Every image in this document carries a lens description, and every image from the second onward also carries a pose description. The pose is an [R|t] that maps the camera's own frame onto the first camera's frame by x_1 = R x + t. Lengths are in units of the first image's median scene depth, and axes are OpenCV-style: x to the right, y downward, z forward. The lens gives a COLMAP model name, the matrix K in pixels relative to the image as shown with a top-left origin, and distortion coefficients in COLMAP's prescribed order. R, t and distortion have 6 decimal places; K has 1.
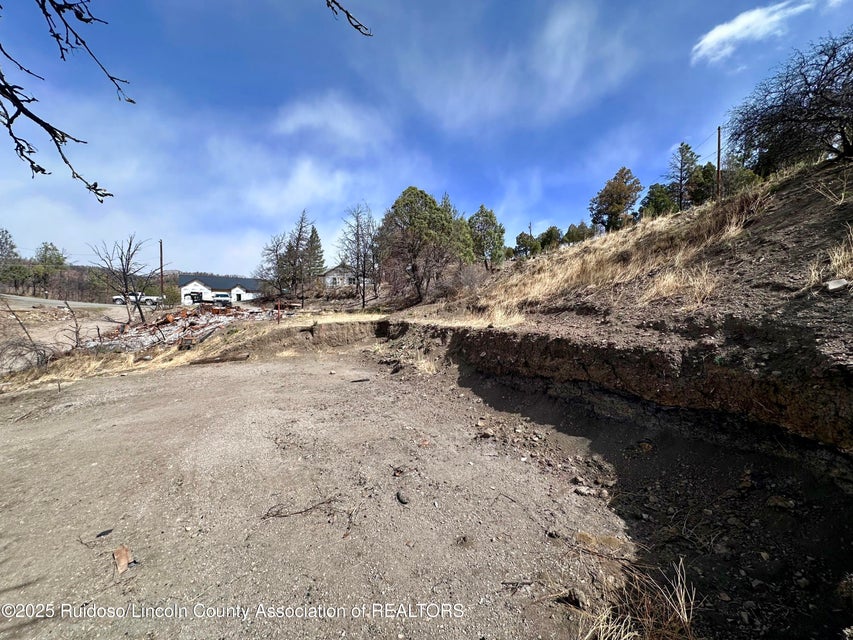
lens RADIAL K [[344.8, 0, 426.2], [0, 344.8, 316.6], [0, 0, 1]] dist [-0.005136, 0.000847]
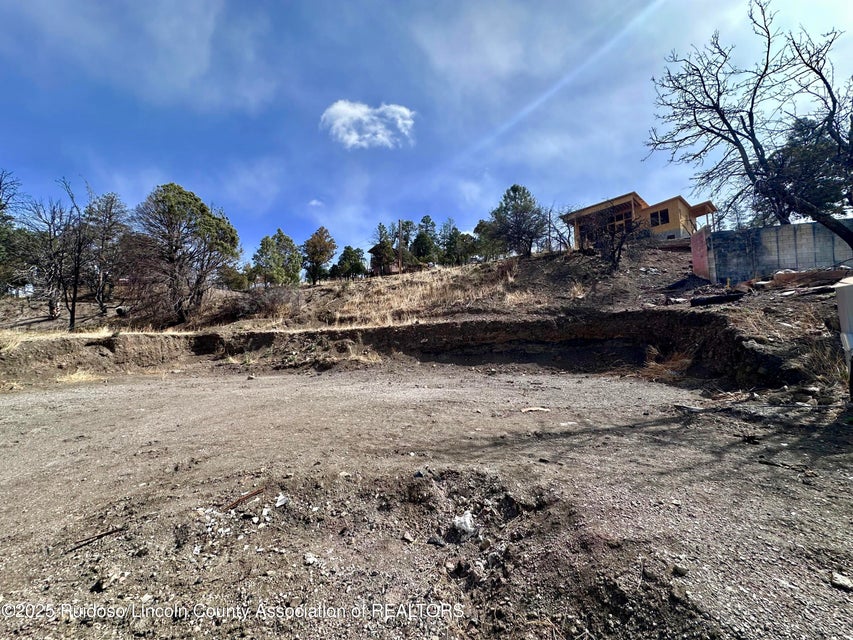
lens RADIAL K [[344.8, 0, 427.7], [0, 344.8, 316.6], [0, 0, 1]] dist [-0.005136, 0.000847]
pose [[0.584513, 0.061791, 0.809028, -0.520026], [0.045226, 0.993065, -0.108522, 0.089420], [-0.810123, 0.100021, 0.577664, 0.094534]]
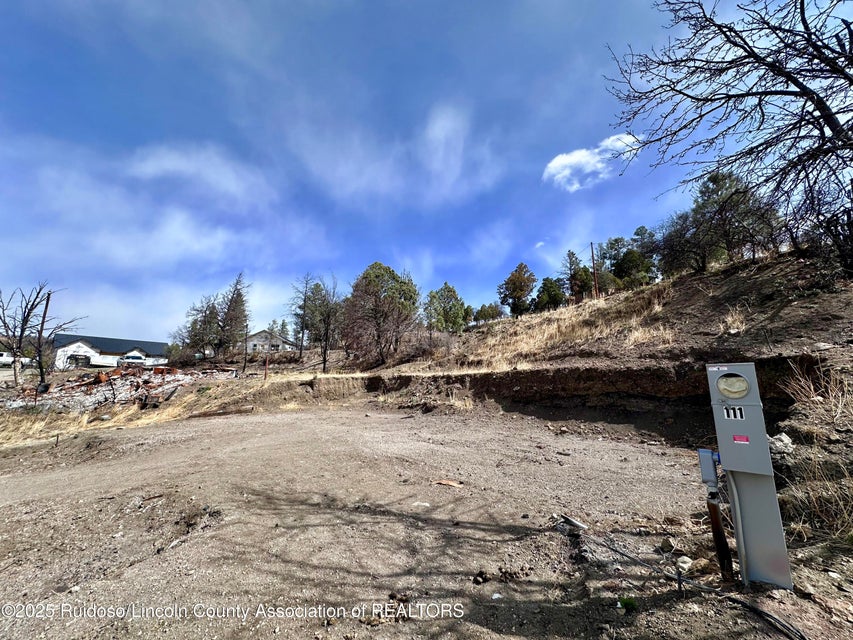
lens RADIAL K [[344.8, 0, 424.8], [0, 344.8, 315.5], [0, 0, 1]] dist [-0.005136, 0.000847]
pose [[0.959884, 0.053560, 0.275235, -0.302641], [0.007045, 0.976670, -0.214629, 0.063651], [-0.280310, 0.207958, 0.937113, -0.113045]]
